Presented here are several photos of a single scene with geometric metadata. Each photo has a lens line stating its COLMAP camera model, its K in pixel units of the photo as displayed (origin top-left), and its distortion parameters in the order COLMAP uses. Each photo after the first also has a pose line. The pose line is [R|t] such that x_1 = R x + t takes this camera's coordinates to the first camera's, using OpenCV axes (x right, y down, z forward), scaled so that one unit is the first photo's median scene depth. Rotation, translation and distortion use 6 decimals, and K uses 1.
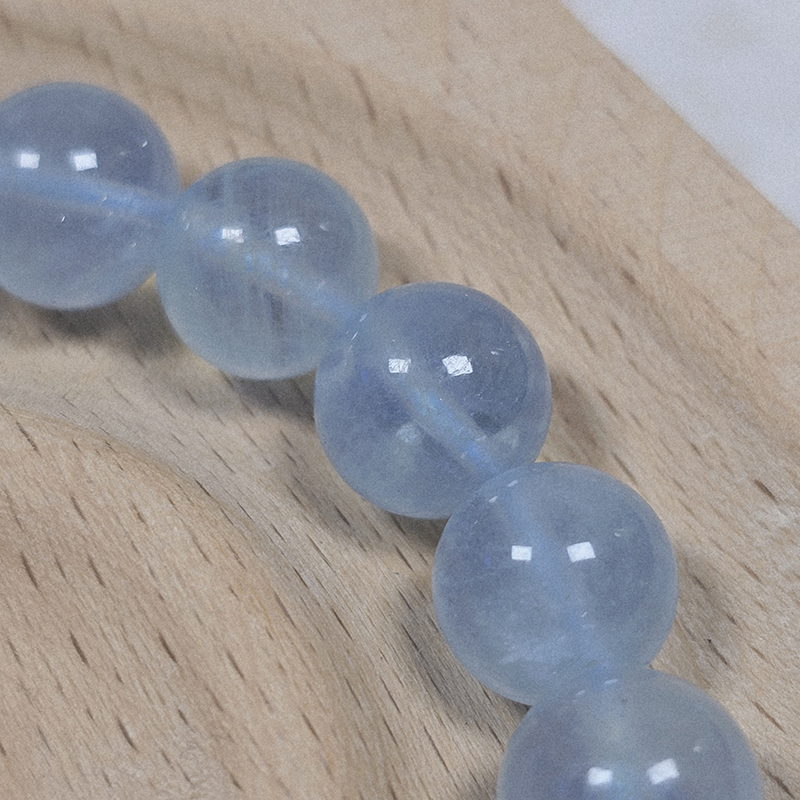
lens RADIAL K [[2205.7, 0, 400.0], [0, 2205.7, 400.0], [0, 0, 1]] dist [0.186257, -0.349266]
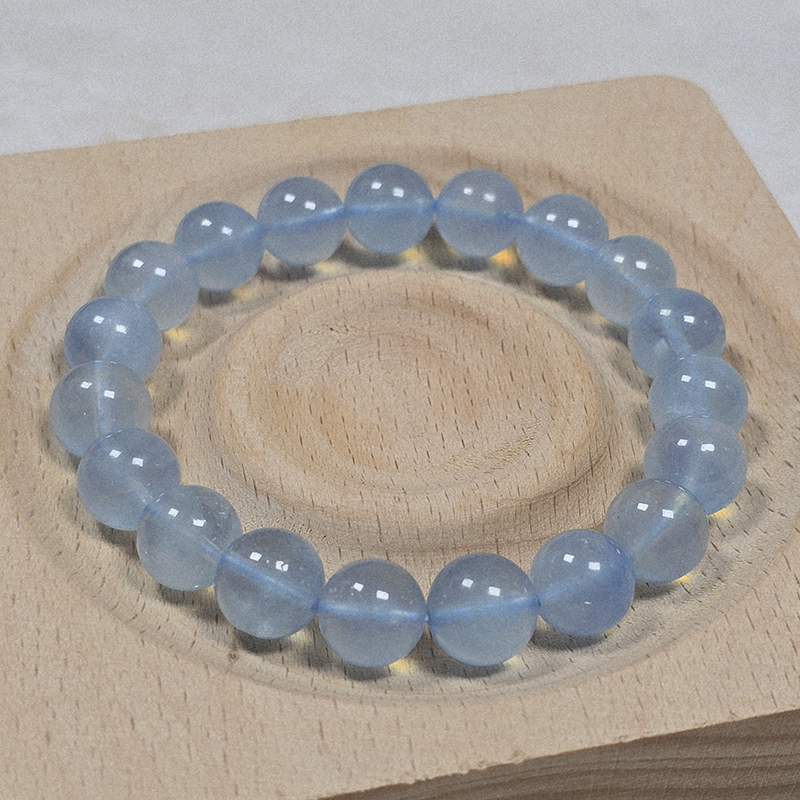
lens RADIAL K [[2141.3, 0, 400.0], [0, 2141.3, 400.0], [0, 0, 1]] dist [0.171340, -0.904702]
pose [[0.925759, 0.249678, -0.283955, 0.422937], [-0.313333, 0.926916, -0.206515, 0.651543], [0.211641, 0.280156, 0.936334, -1.274764]]
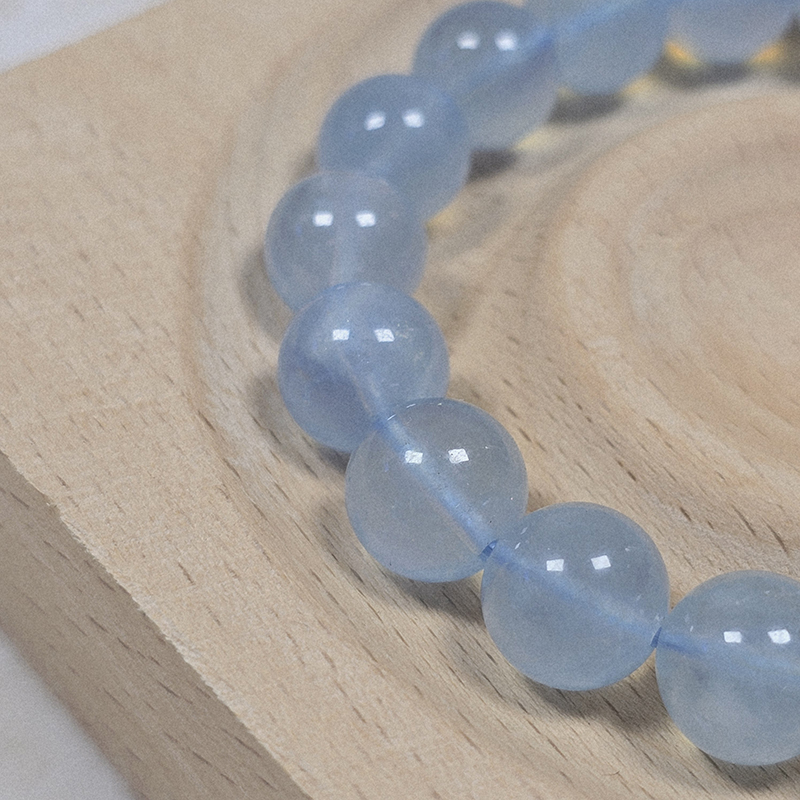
lens RADIAL K [[2205.7, 0, 400.0], [0, 2205.7, 400.0], [0, 0, 1]] dist [0.186257, -0.349266]
pose [[0.998645, -0.025888, 0.045137, -0.585922], [0.033027, 0.985674, -0.165395, 0.453764], [-0.040209, 0.166661, 0.985194, -0.493580]]
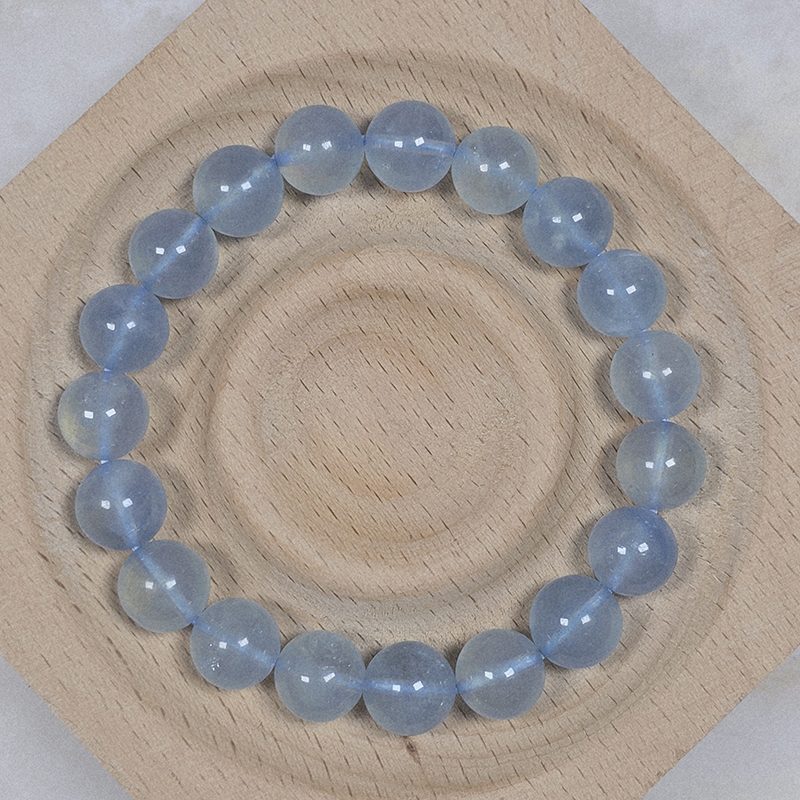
lens RADIAL K [[2205.7, 0, 400.0], [0, 2205.7, 400.0], [0, 0, 1]] dist [0.186257, -0.349266]
pose [[0.991281, -0.131303, -0.010992, -0.180648], [0.120403, 0.868783, 0.480333, -1.094861], [-0.053519, -0.477468, 0.877018, -1.383935]]
